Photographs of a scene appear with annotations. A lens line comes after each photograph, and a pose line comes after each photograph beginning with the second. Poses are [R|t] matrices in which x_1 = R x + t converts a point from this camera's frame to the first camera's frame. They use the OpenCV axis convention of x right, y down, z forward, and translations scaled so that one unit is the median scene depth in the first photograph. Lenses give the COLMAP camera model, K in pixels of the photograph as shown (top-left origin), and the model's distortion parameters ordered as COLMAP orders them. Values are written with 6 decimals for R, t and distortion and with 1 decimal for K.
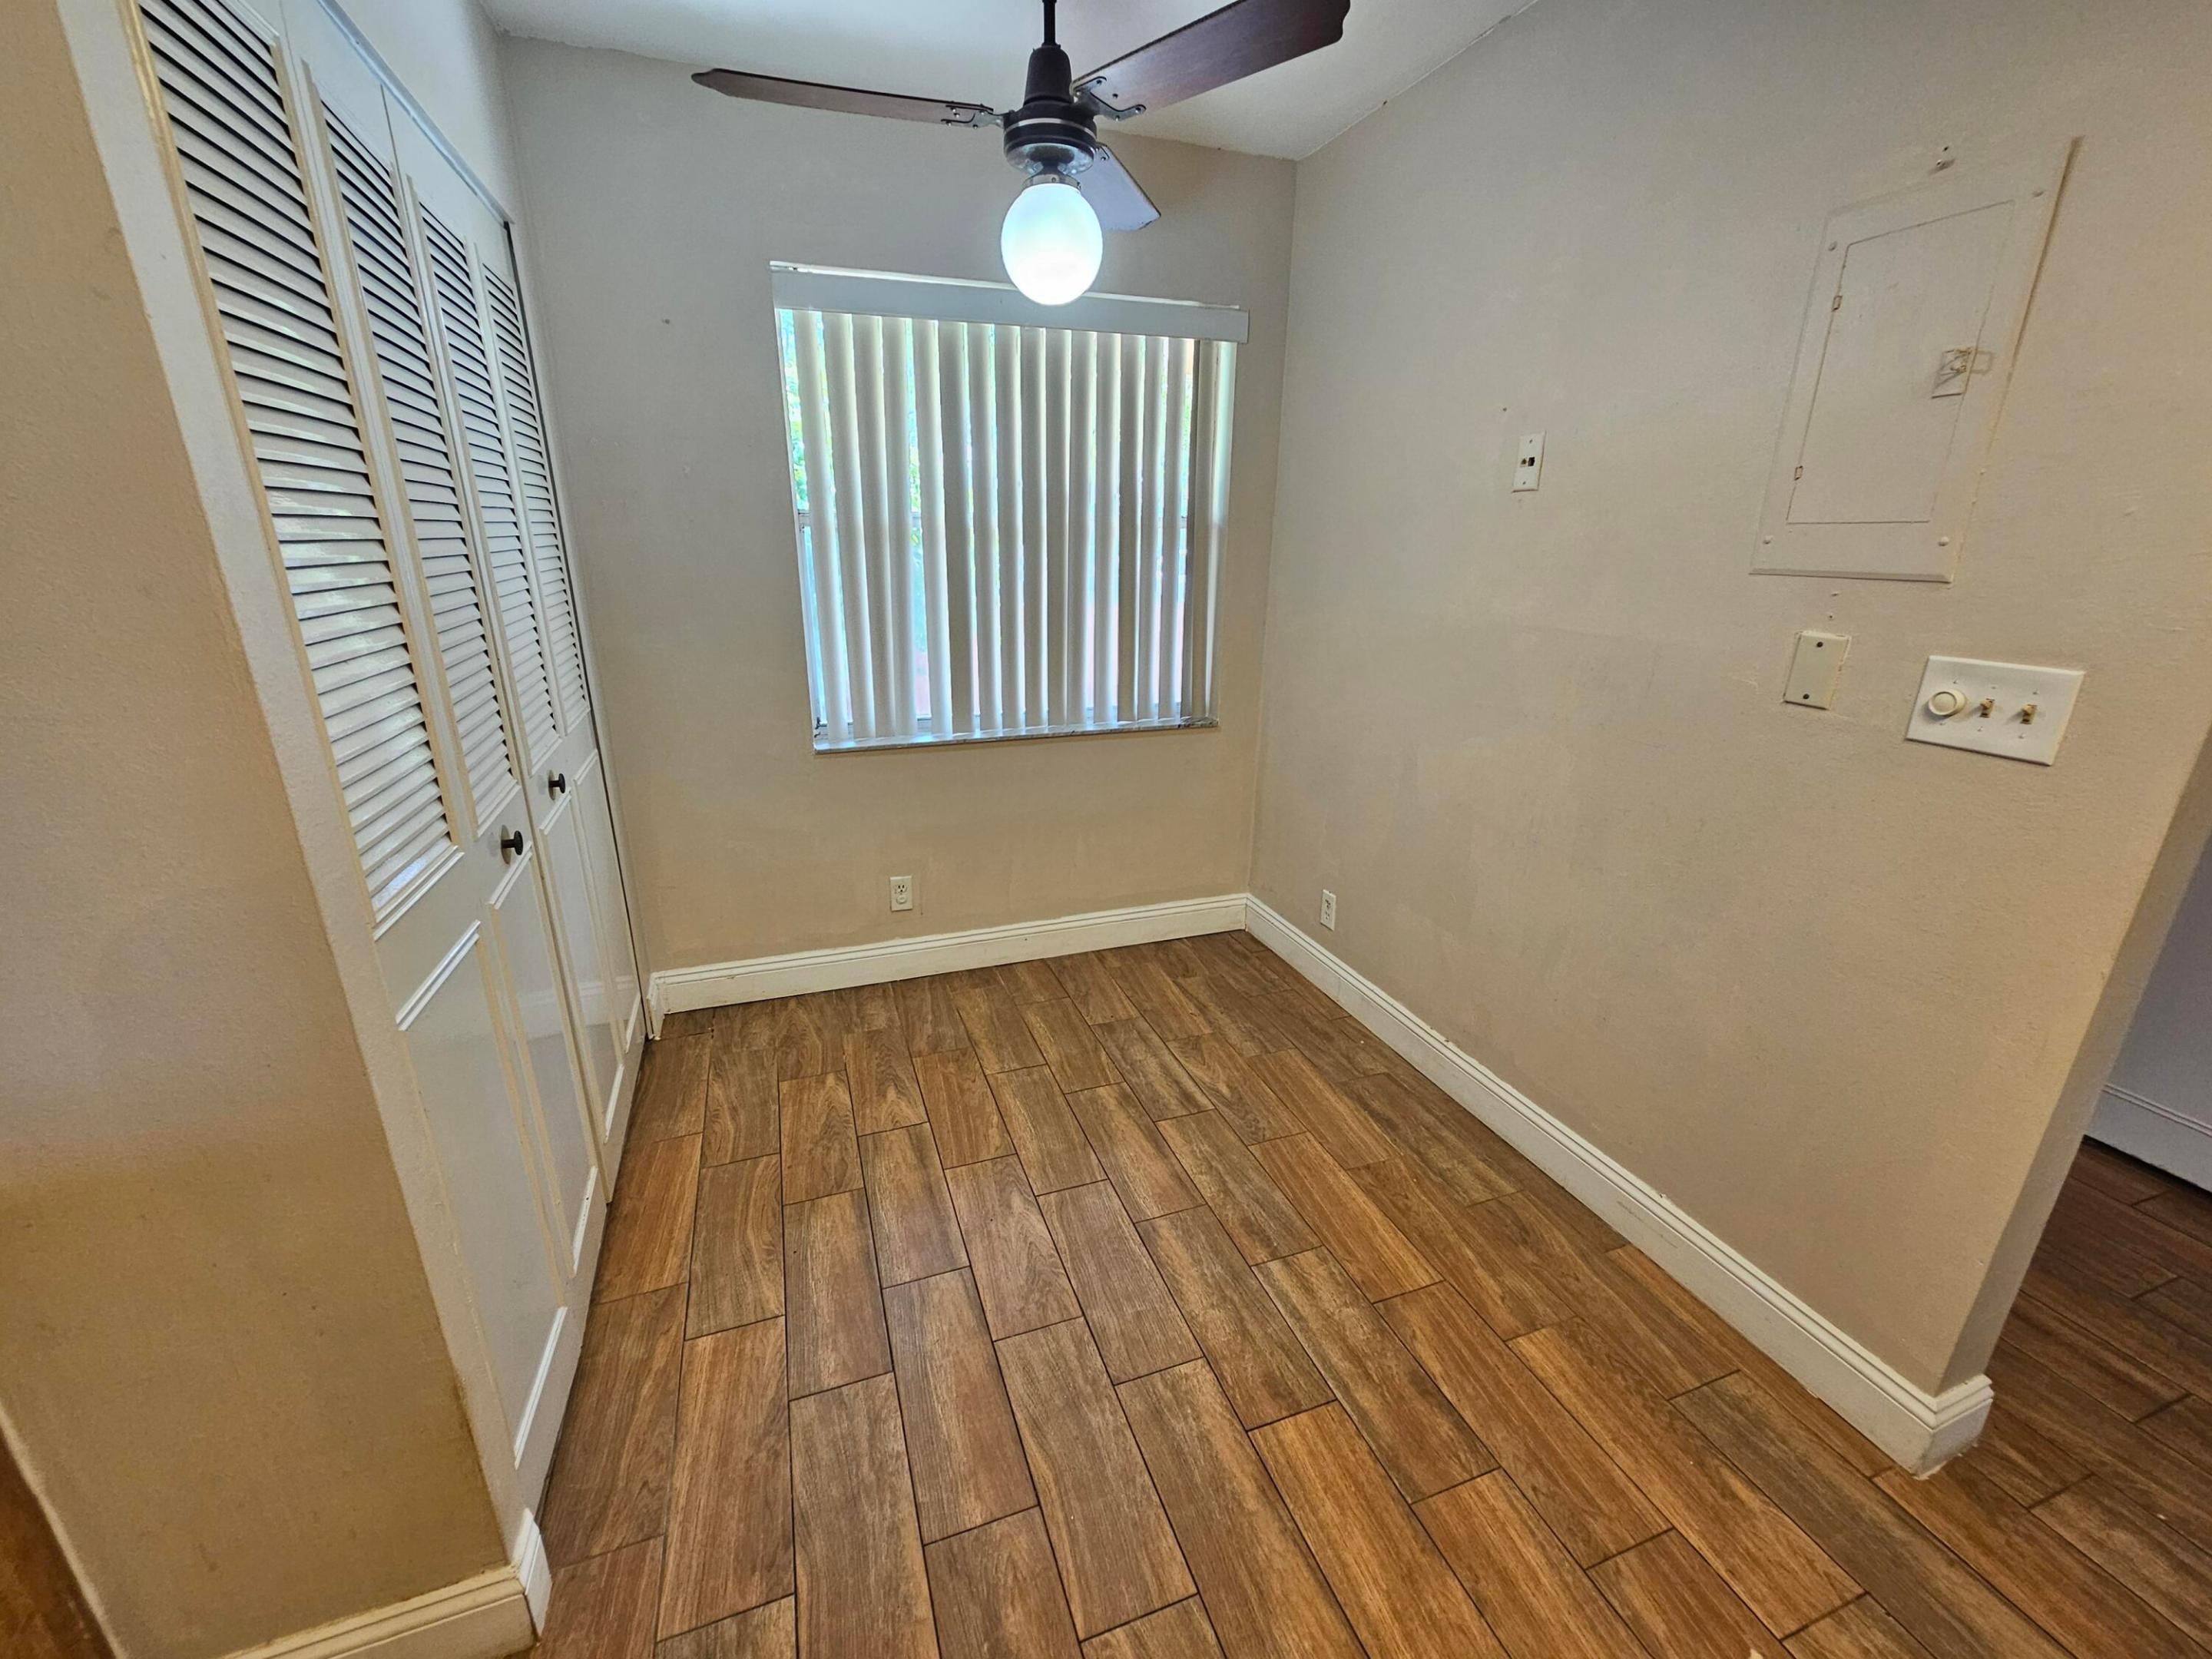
lens RADIAL K [[904.0, 0, 1101.7], [0, 904.0, 838.4], [0, 0, 1]] dist [-0.000820, 0.001752]
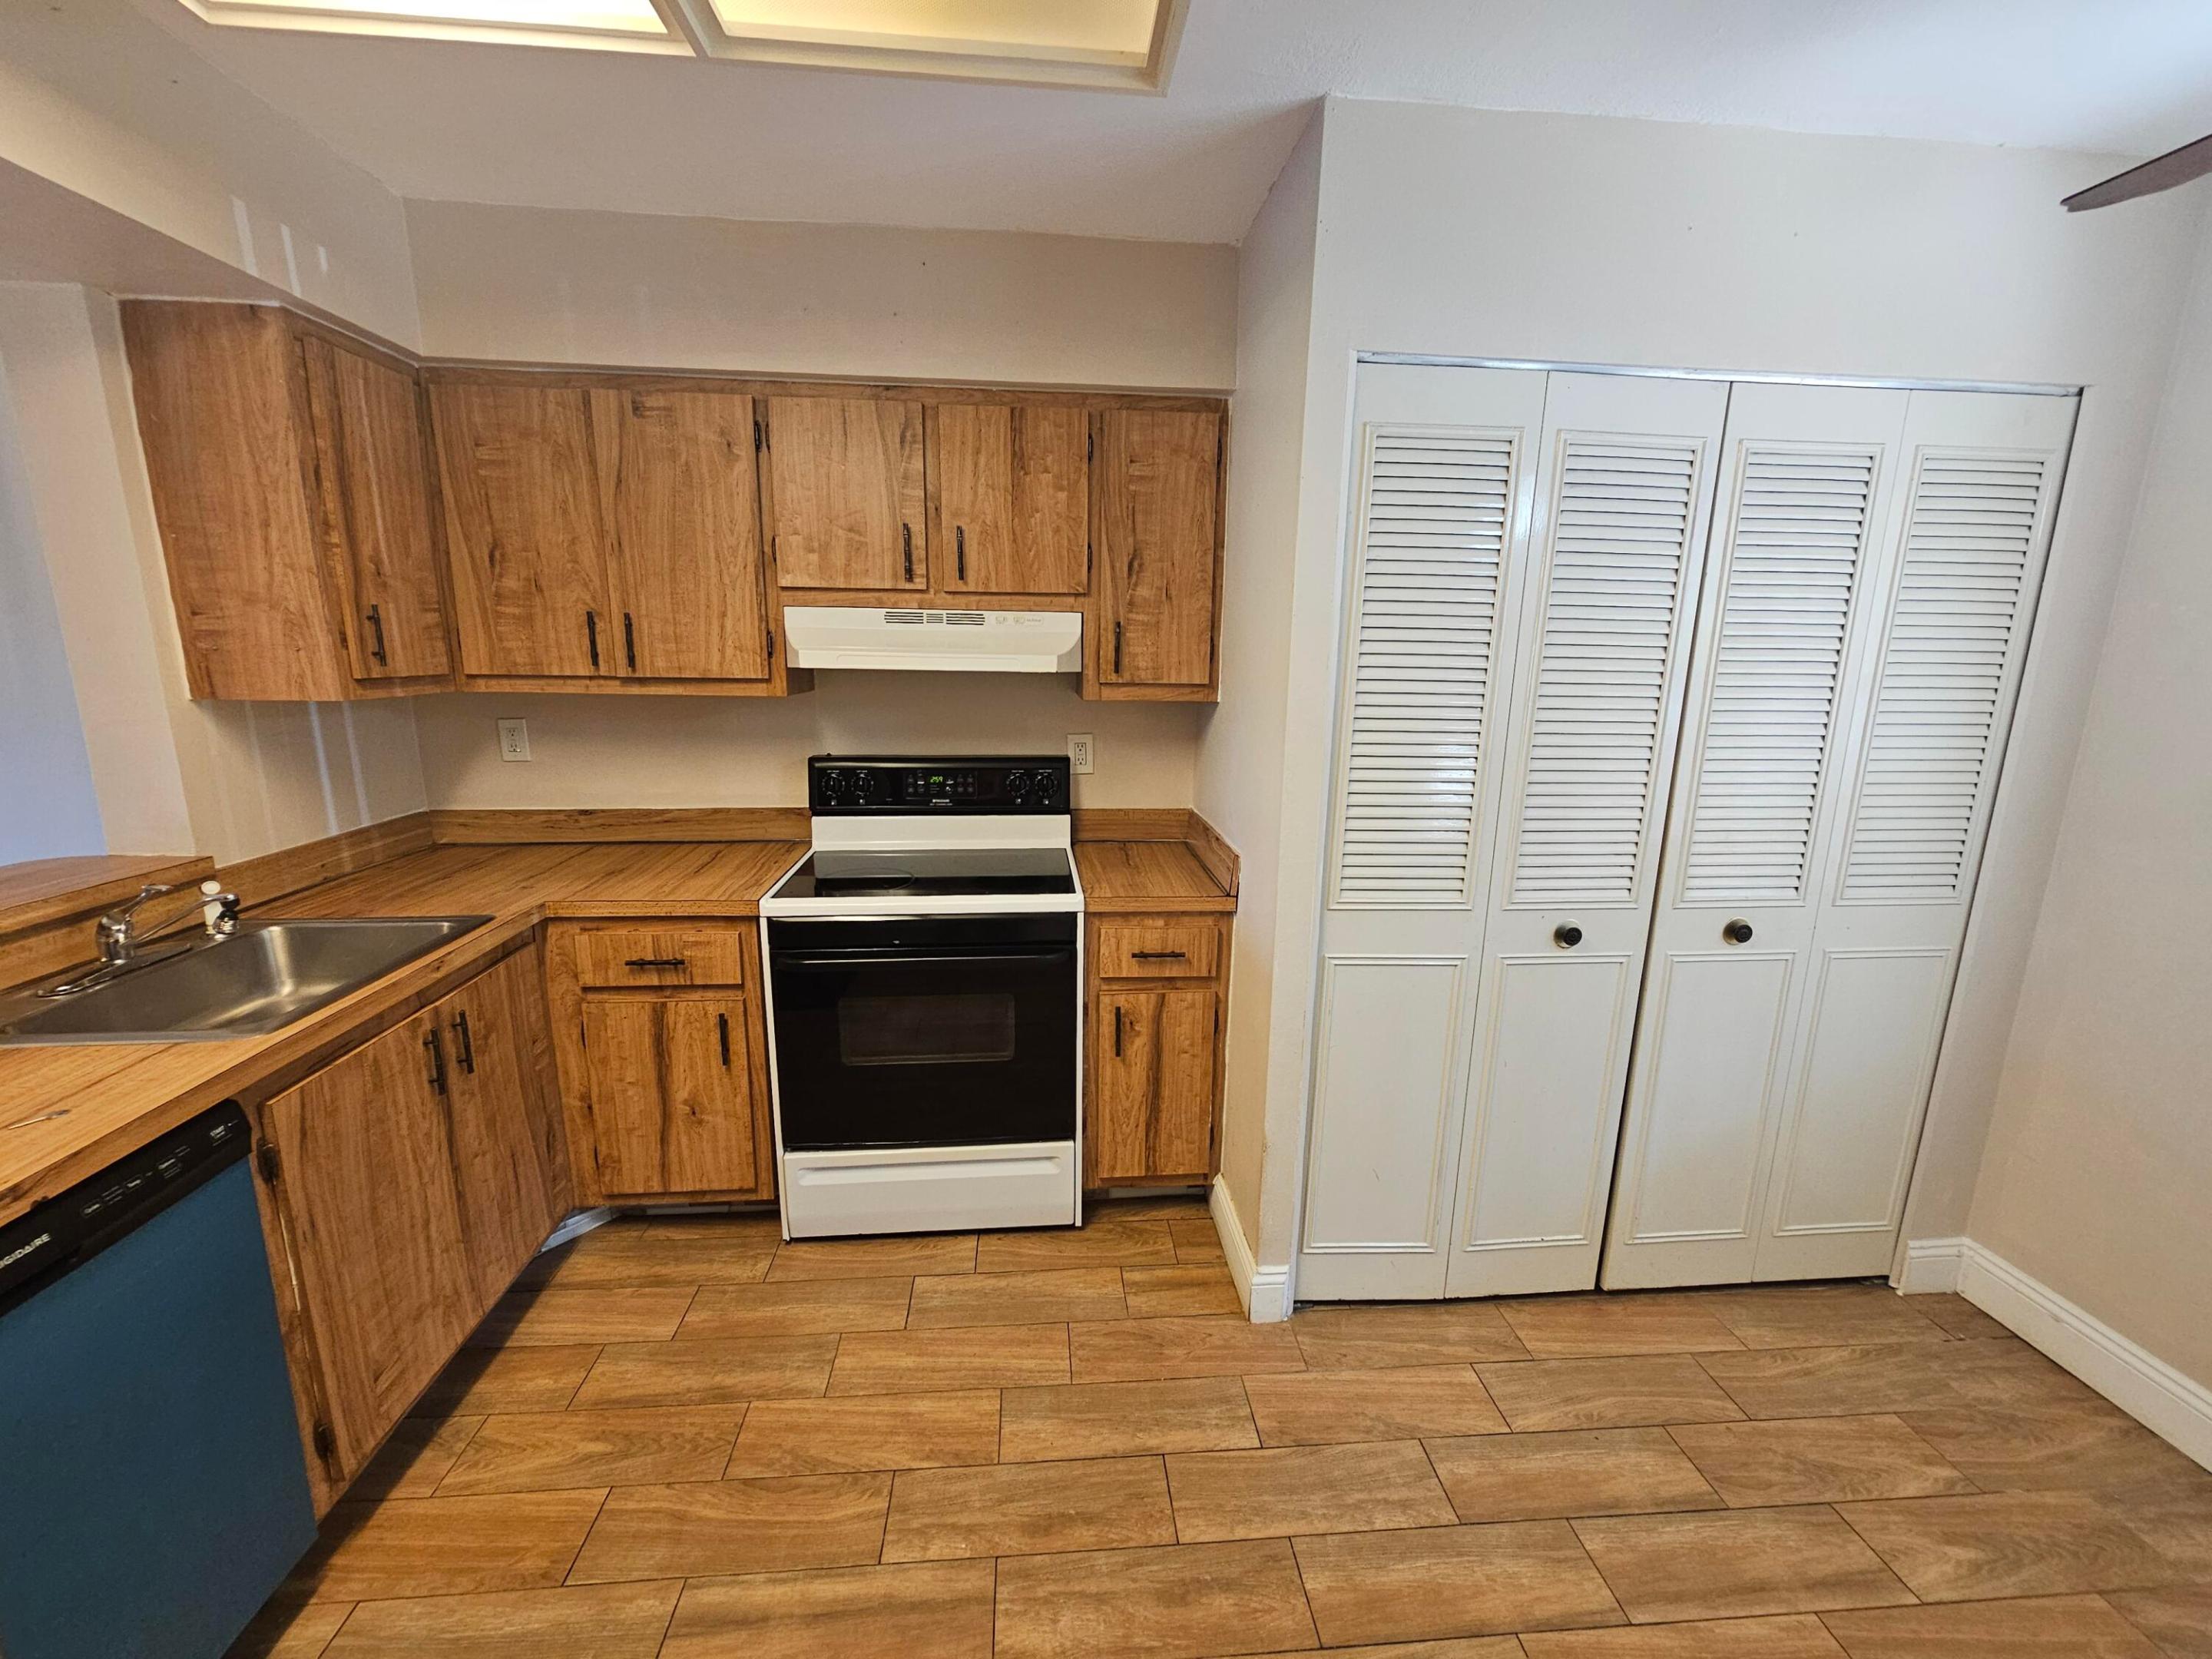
lens RADIAL K [[904.0, 0, 1105.3], [0, 904.0, 833.7], [0, 0, 1]] dist [-0.000820, 0.001752]
pose [[-0.256673, 0.188556, -0.947927, 0.725145], [-0.329745, 0.904853, 0.269274, -0.257133], [0.908508, 0.381690, -0.170076, 0.565118]]
